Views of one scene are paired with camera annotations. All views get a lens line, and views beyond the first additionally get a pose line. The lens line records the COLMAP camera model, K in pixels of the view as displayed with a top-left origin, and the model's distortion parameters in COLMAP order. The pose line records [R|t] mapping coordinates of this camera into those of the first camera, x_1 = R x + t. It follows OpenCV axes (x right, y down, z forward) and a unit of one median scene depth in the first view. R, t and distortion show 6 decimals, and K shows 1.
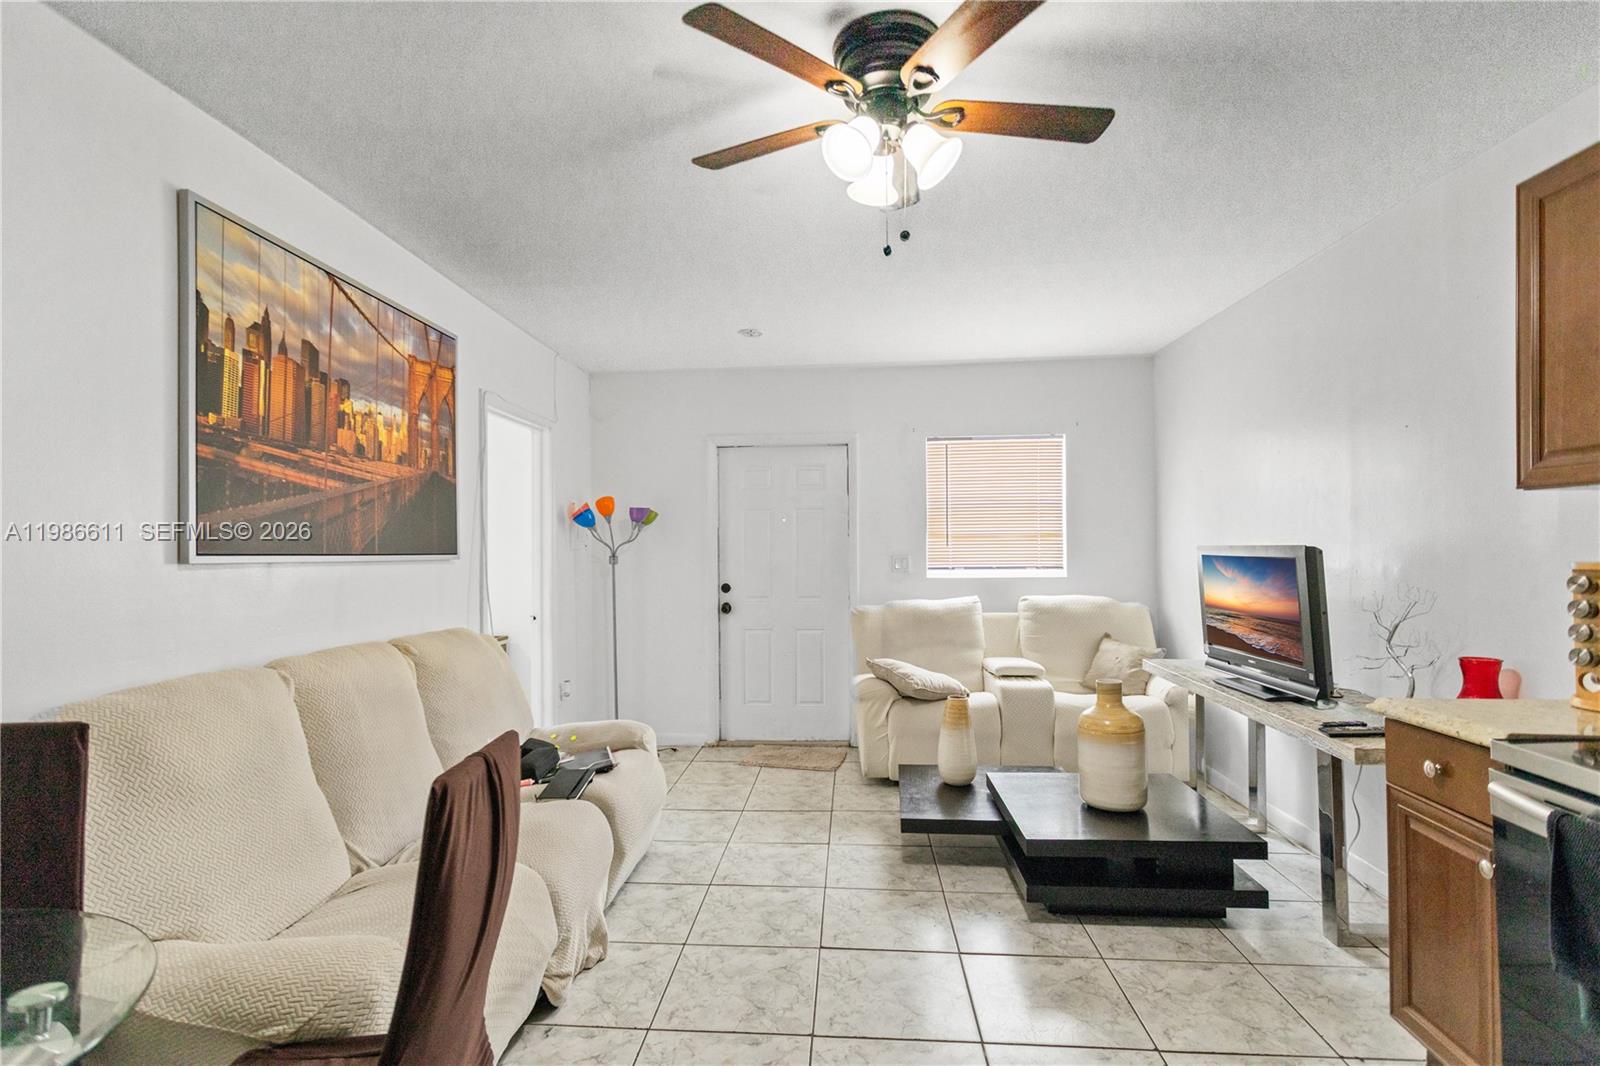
lens RADIAL K [[773.5, 0, 797.5], [0, 773.5, 542.9], [0, 0, 1]] dist [0.004116, -0.000543]
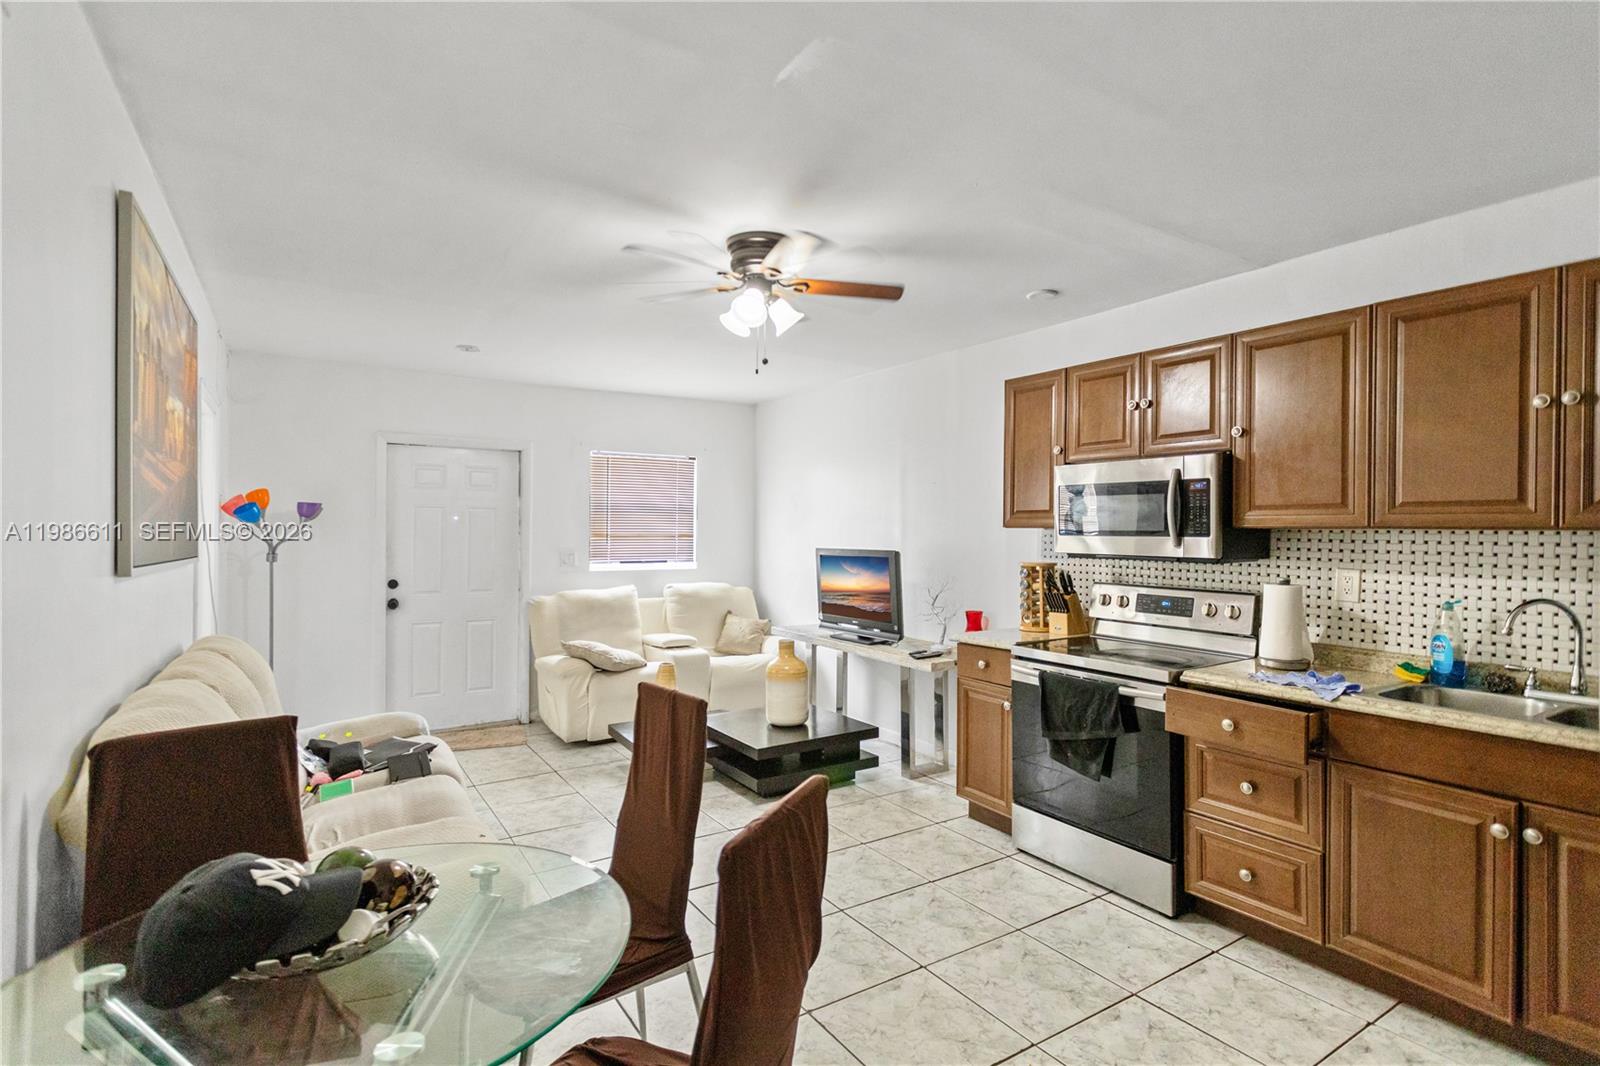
lens RADIAL K [[773.5, 0, 786.6], [0, 773.5, 527.0], [0, 0, 1]] dist [0.004116, -0.000543]
pose [[0.796005, 0.018383, 0.605011, -0.496792], [-0.017113, 0.999823, -0.007864, -0.027962], [-0.605048, -0.004094, 0.796179, -0.187139]]
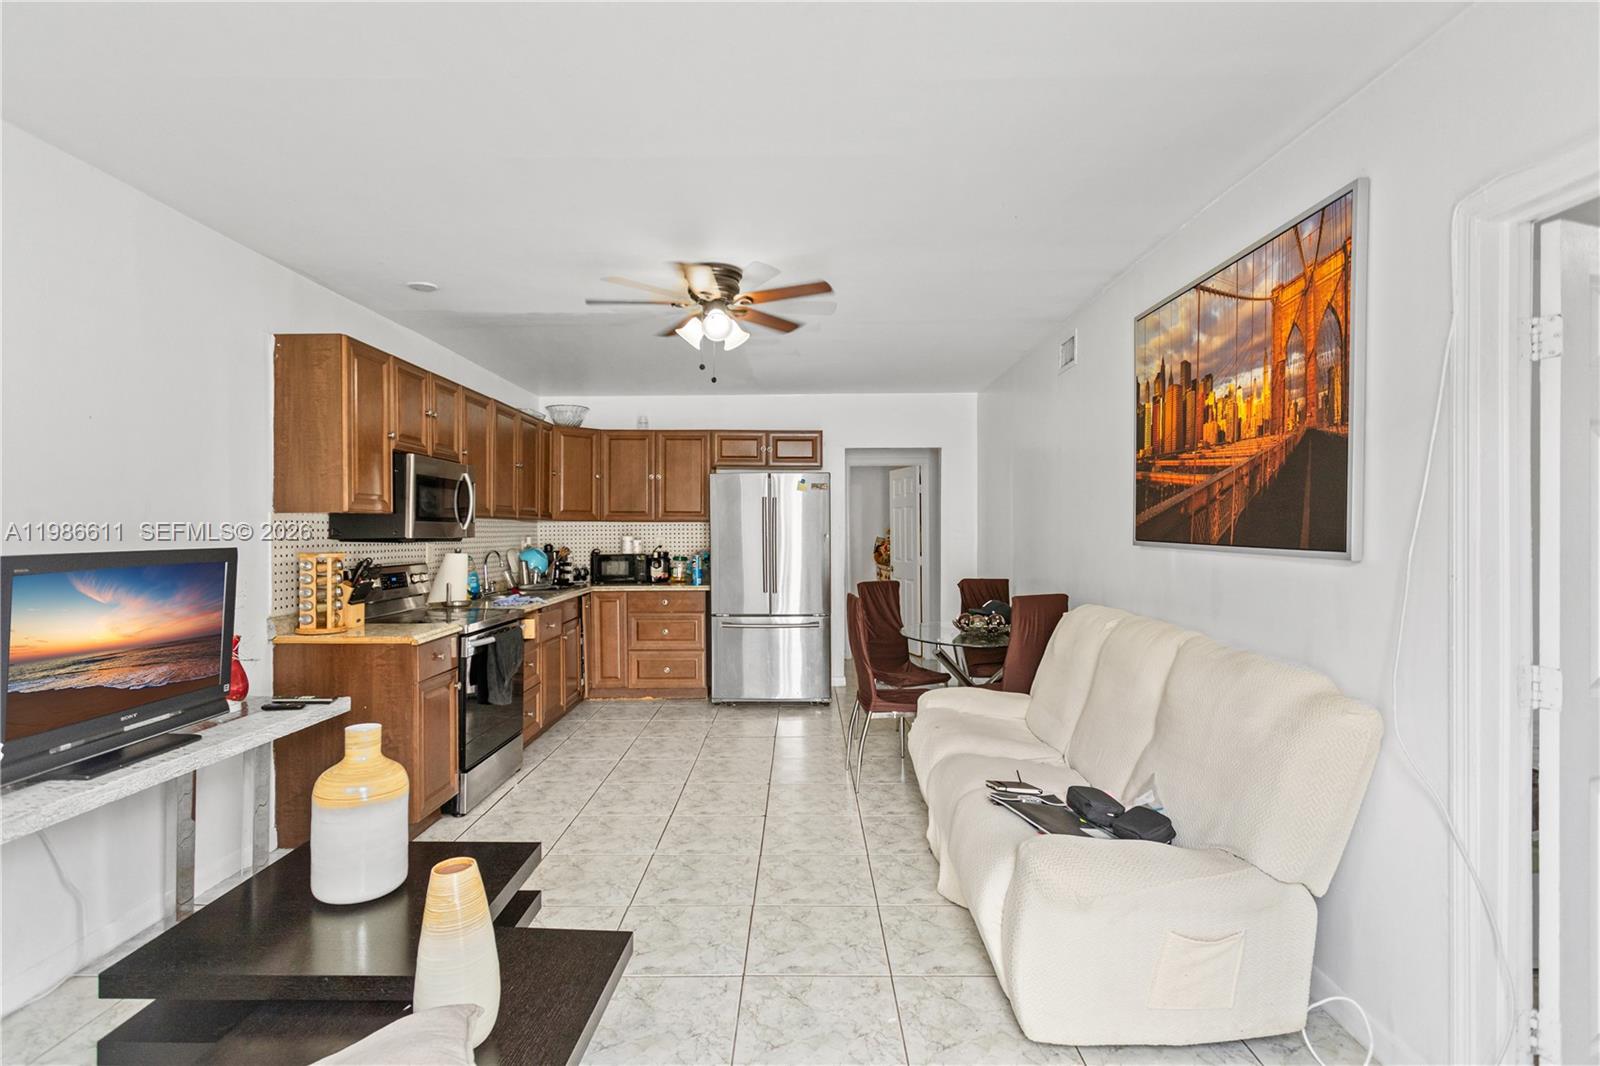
lens RADIAL K [[773.5, 0, 806.8], [0, 773.5, 531.1], [0, 0, 1]] dist [0.004116, -0.000543]
pose [[-0.996711, 0.013431, -0.079922, 0.029781], [0.013712, 0.999902, -0.002970, -0.005931], [0.079874, -0.004056, -0.996797, 1.807206]]
